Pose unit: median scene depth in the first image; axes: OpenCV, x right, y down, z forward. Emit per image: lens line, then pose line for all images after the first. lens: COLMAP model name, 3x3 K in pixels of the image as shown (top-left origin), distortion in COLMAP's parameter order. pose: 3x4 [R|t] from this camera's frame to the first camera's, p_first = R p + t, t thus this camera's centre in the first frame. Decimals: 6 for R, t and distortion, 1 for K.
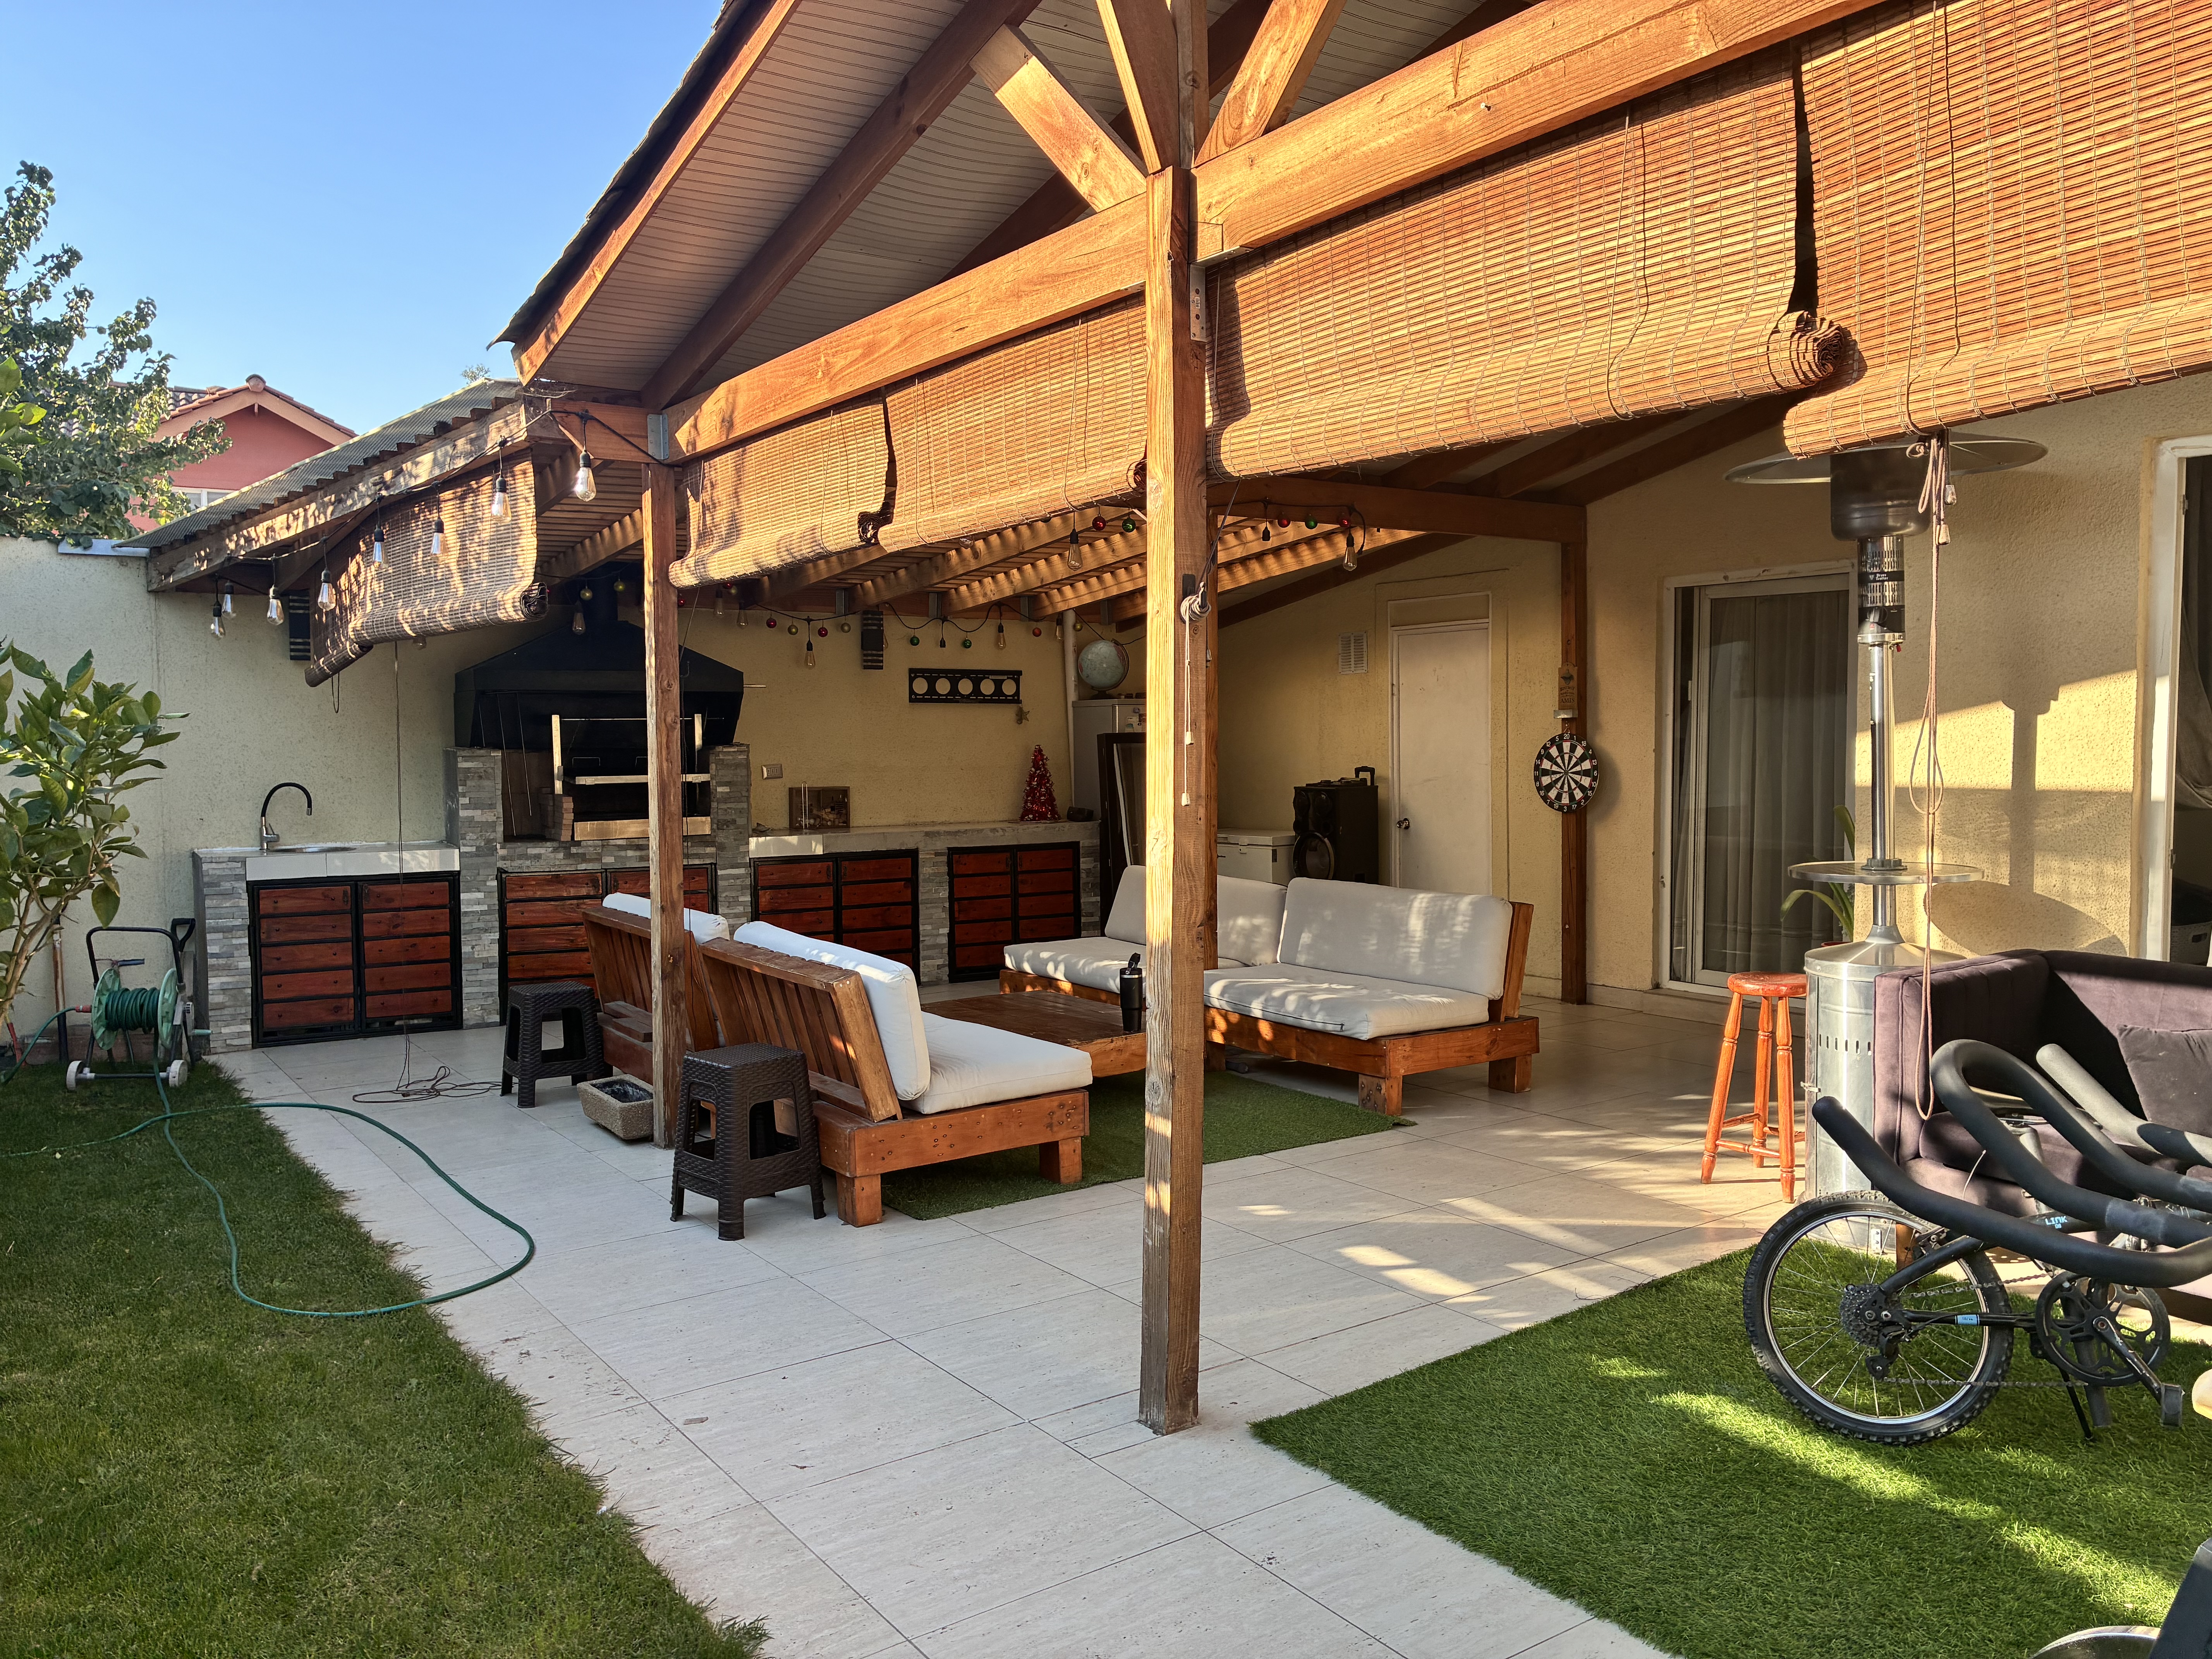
lens RADIAL K [[1670.4, 0, 1116.3], [0, 1670.4, 824.8], [0, 0, 1]] dist [0.034855, -0.028639]
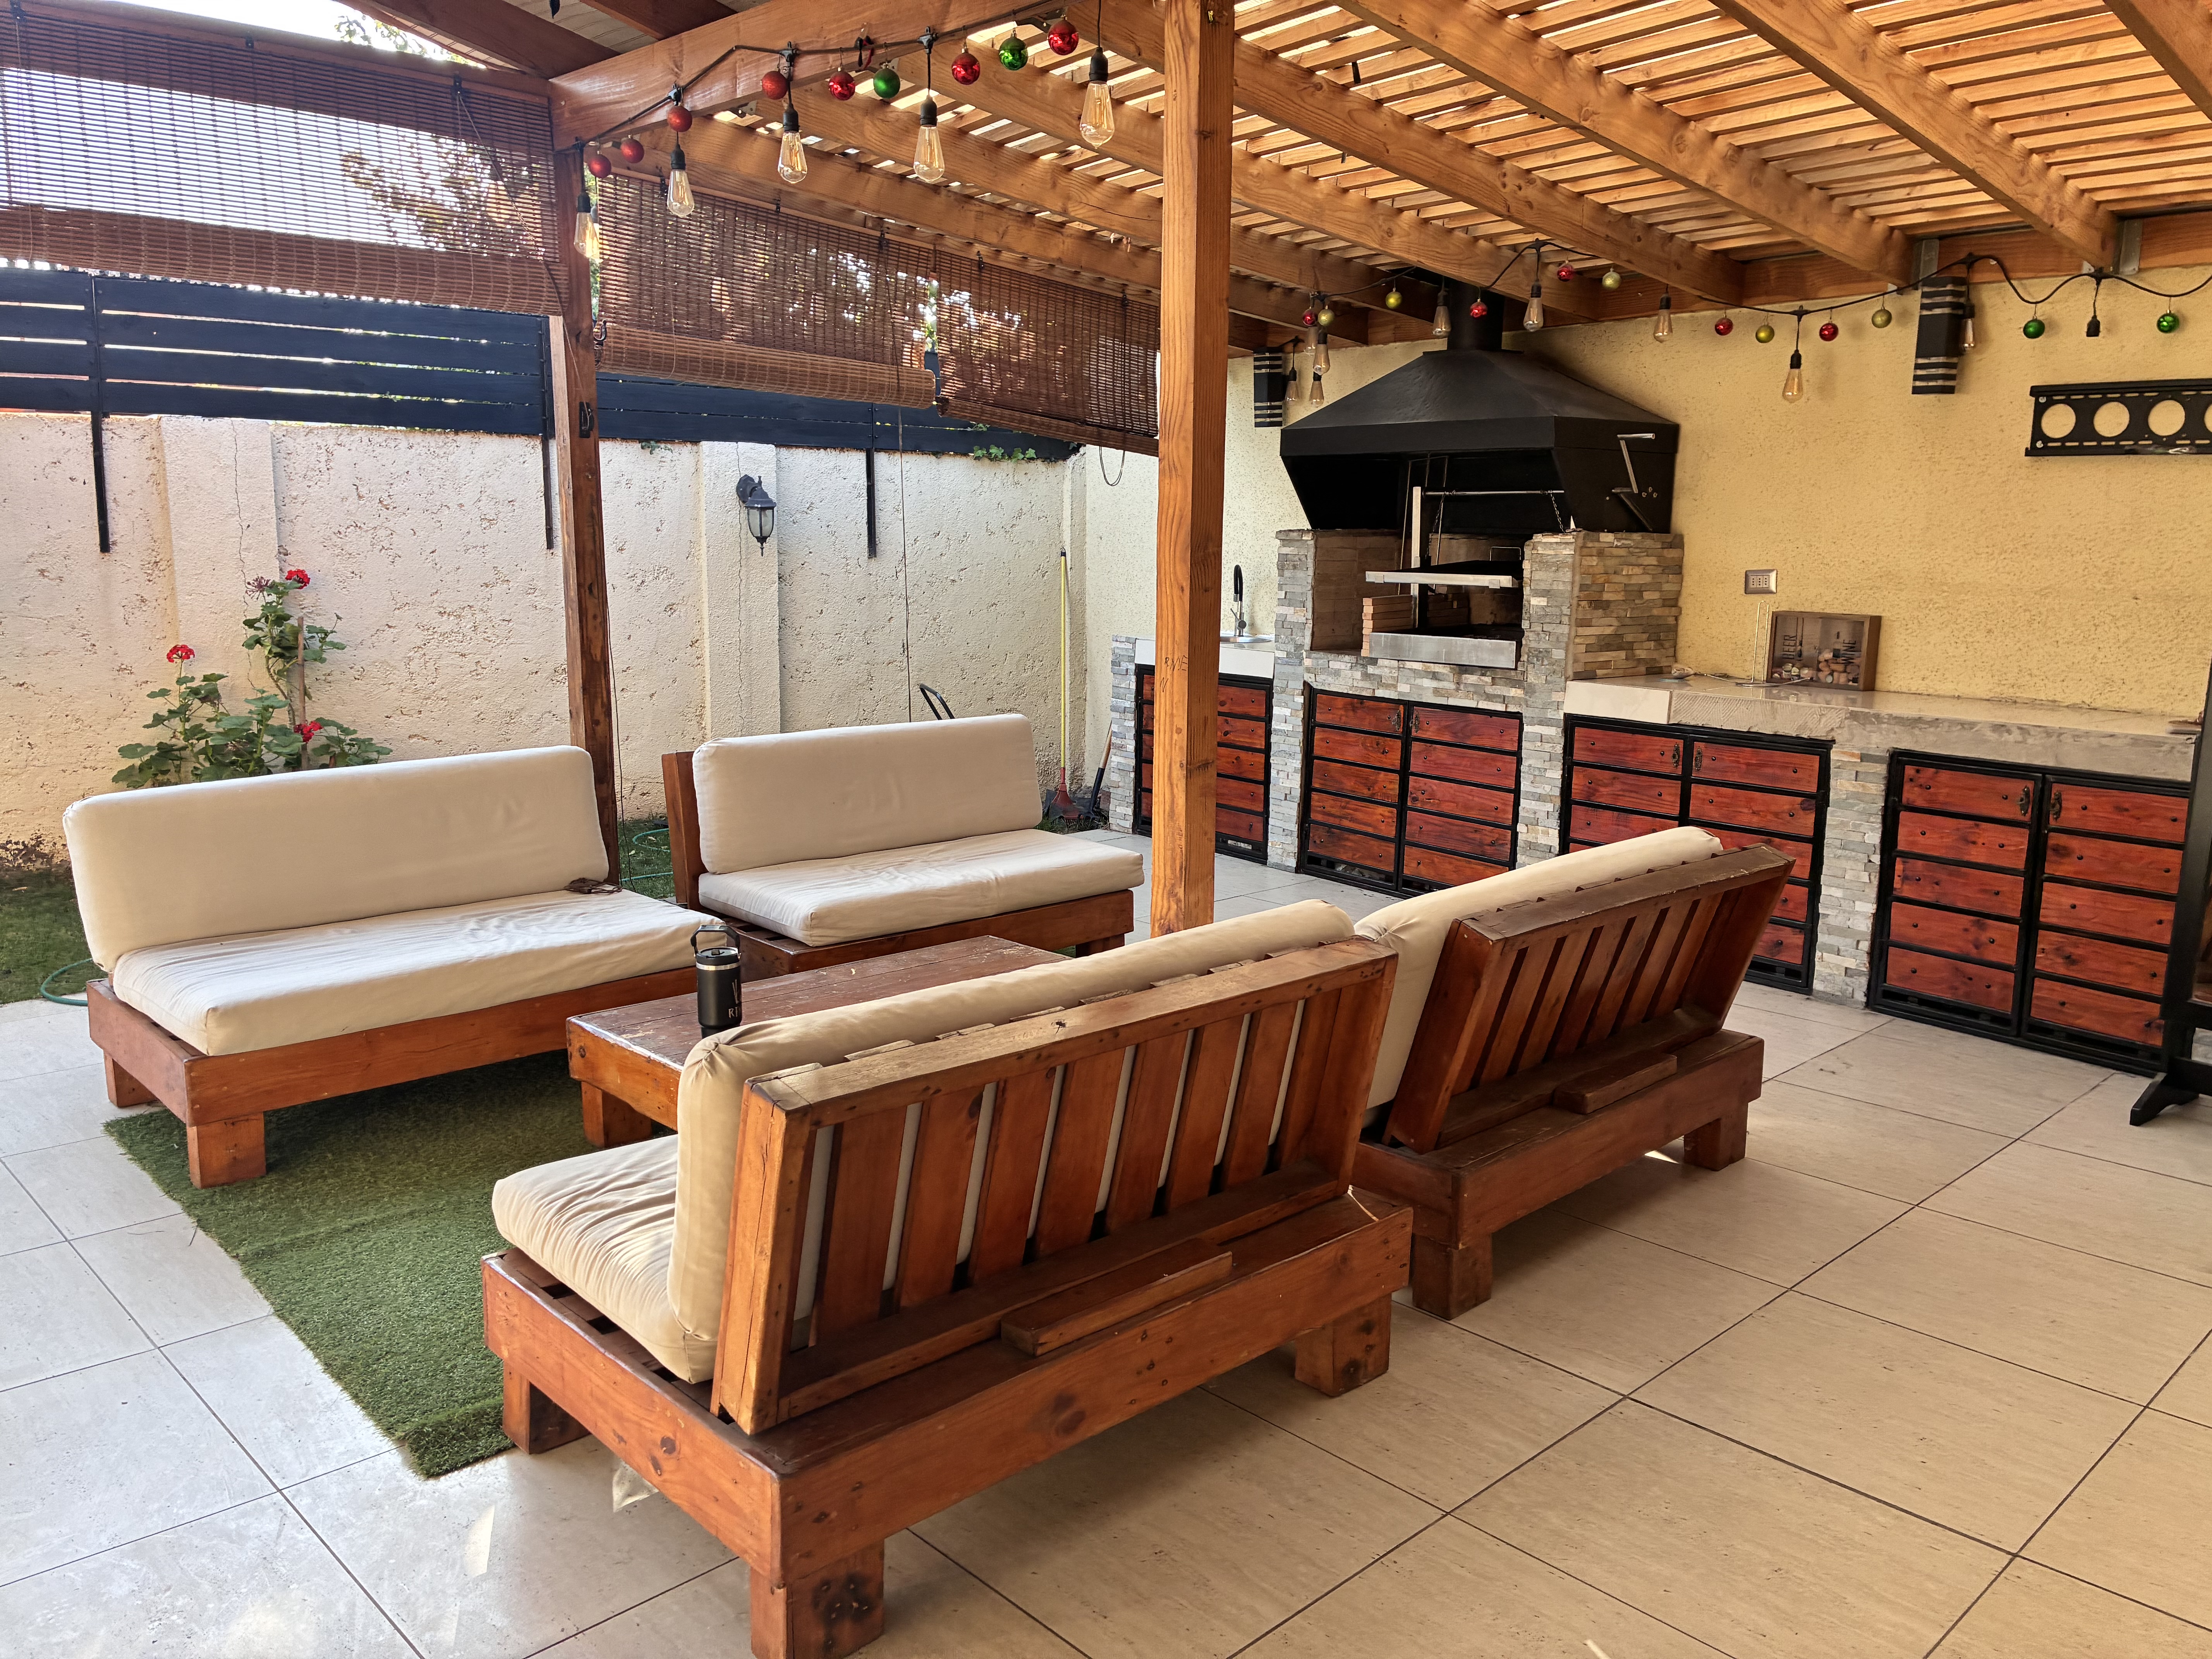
lens RADIAL K [[1670.4, 0, 1100.0], [0, 1670.4, 805.7], [0, 0, 1]] dist [0.034855, -0.028639]
pose [[0.163918, 0.176901, -0.970483, 0.395707], [-0.067351, 0.983501, 0.167898, -0.042653], [0.984172, 0.037841, 0.173128, 0.755002]]
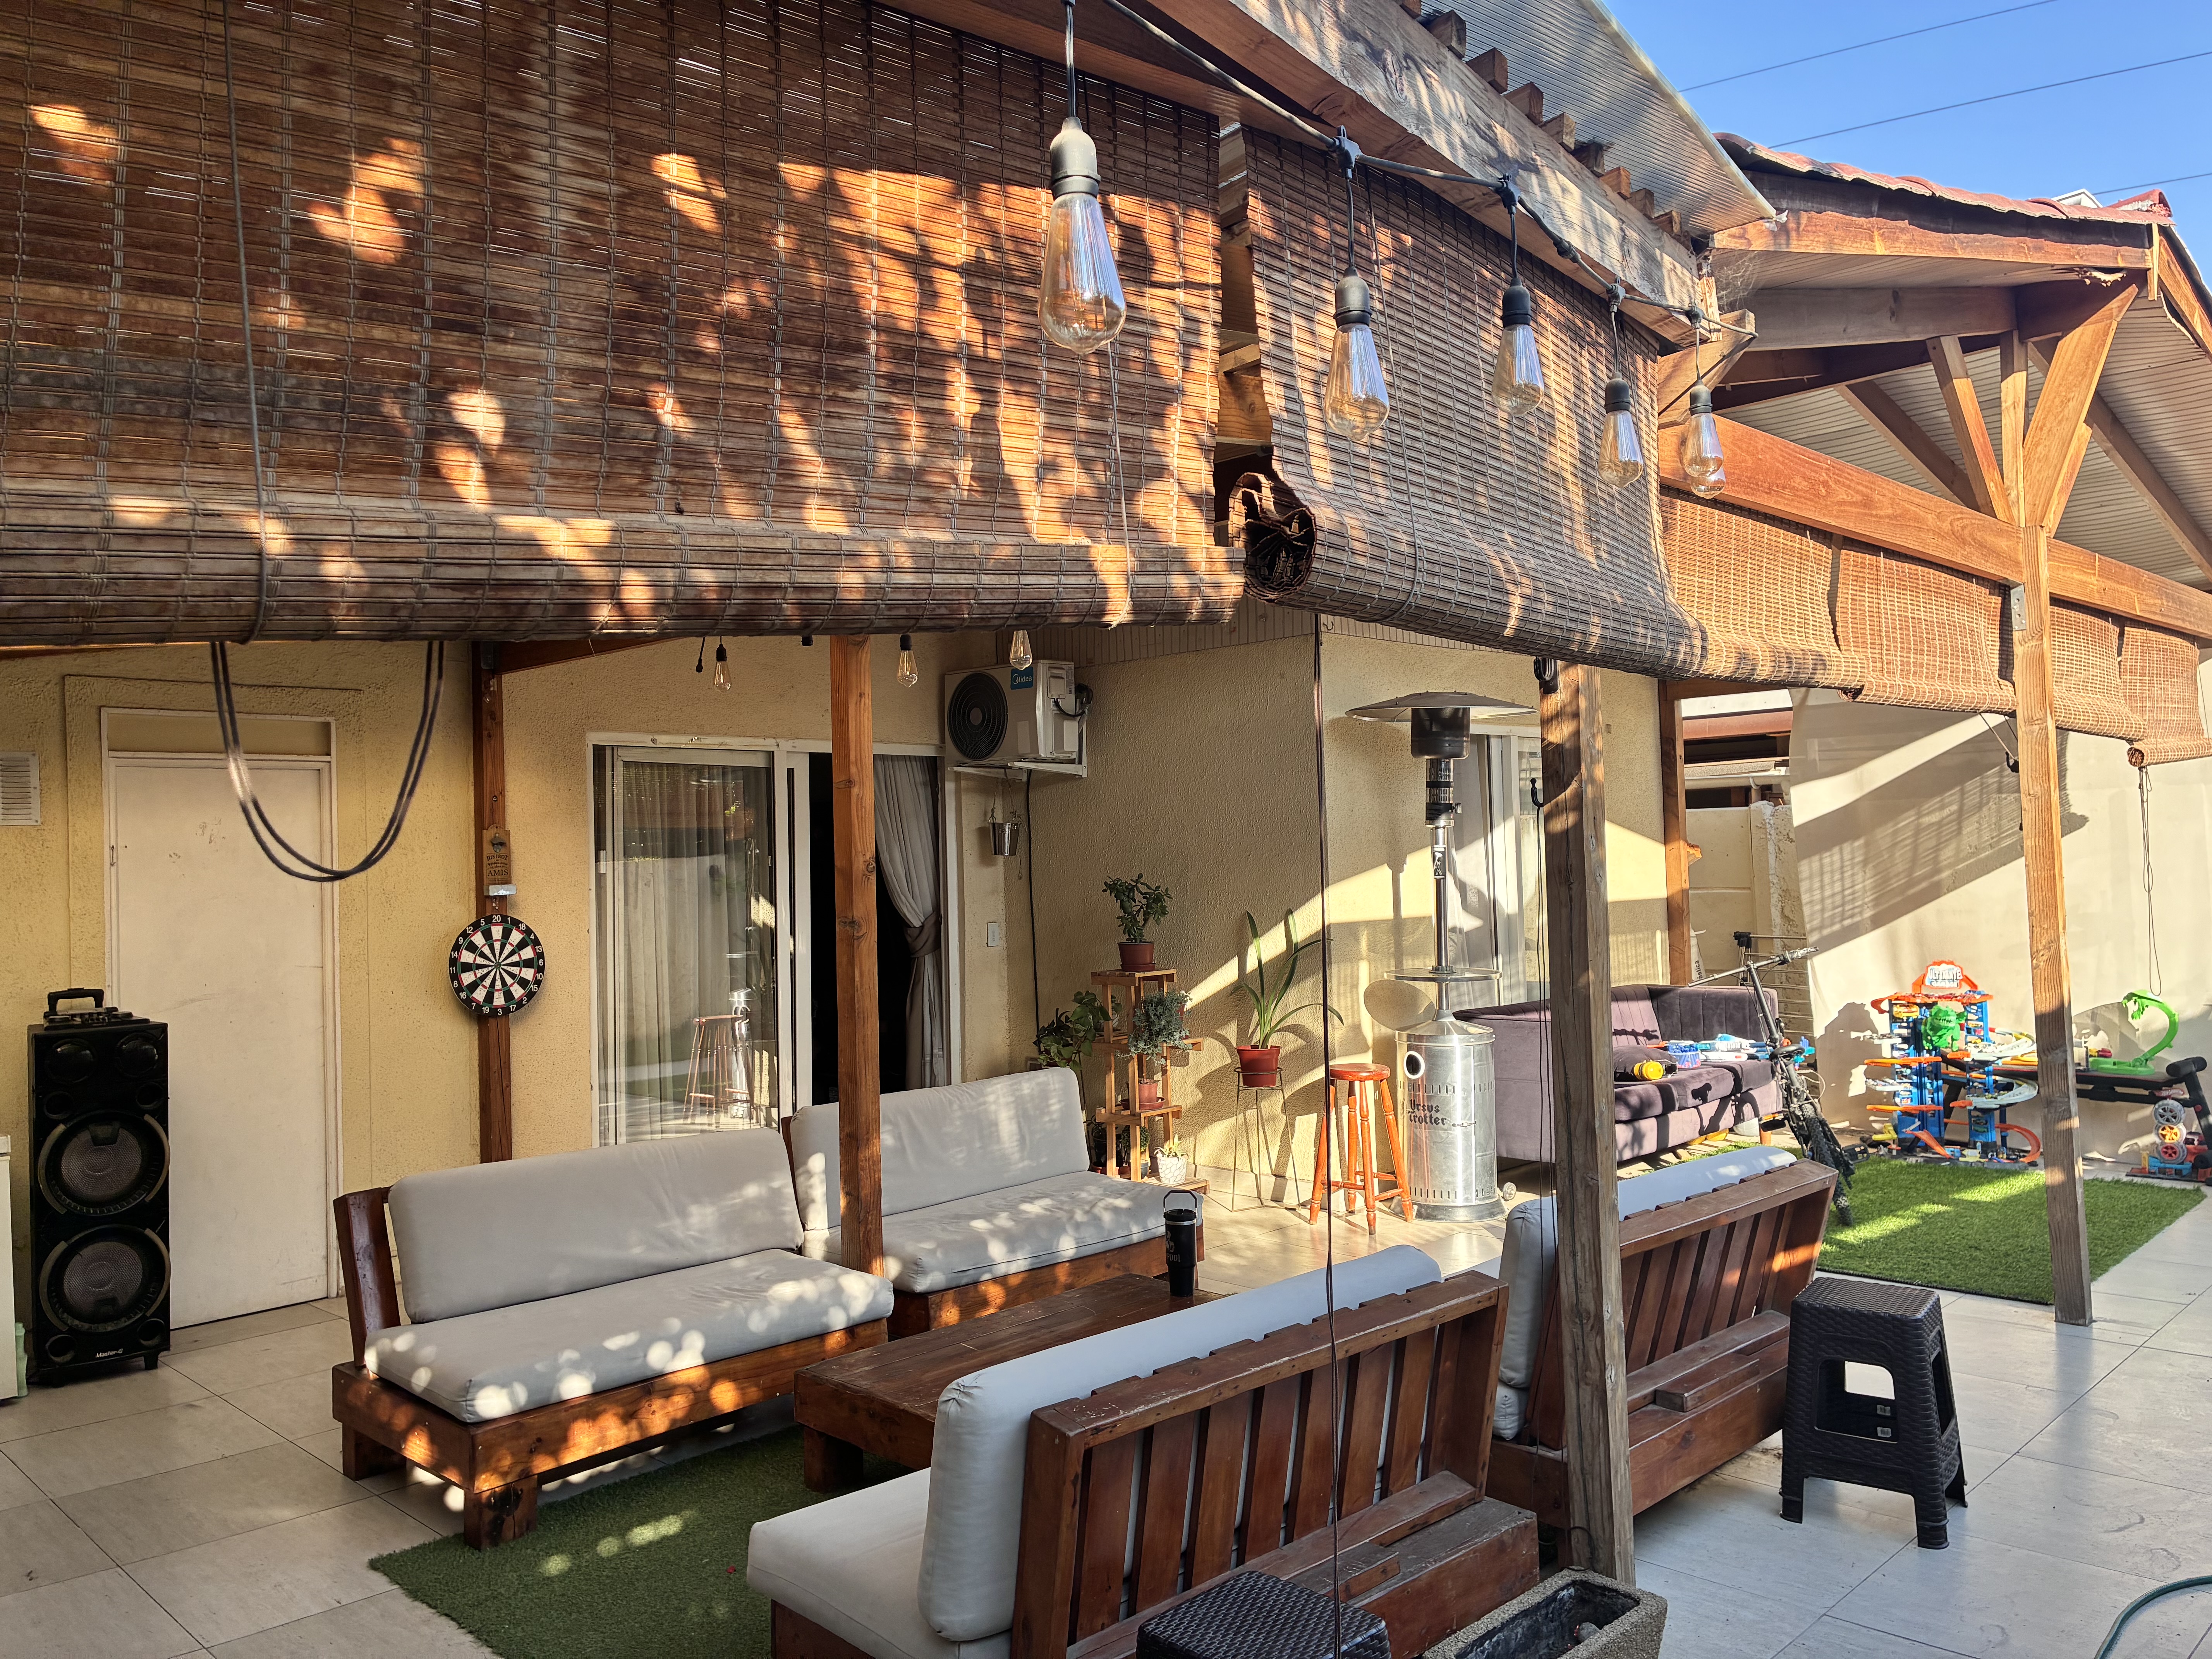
lens RADIAL K [[1670.4, 0, 1105.9], [0, 1670.4, 823.5], [0, 0, 1]] dist [0.034855, -0.028639]
pose [[-0.182548, 0.041263, 0.982331, -0.542888], [0.087555, 0.995832, -0.025560, -0.051391], [-0.979291, 0.081342, -0.185400, 0.852876]]
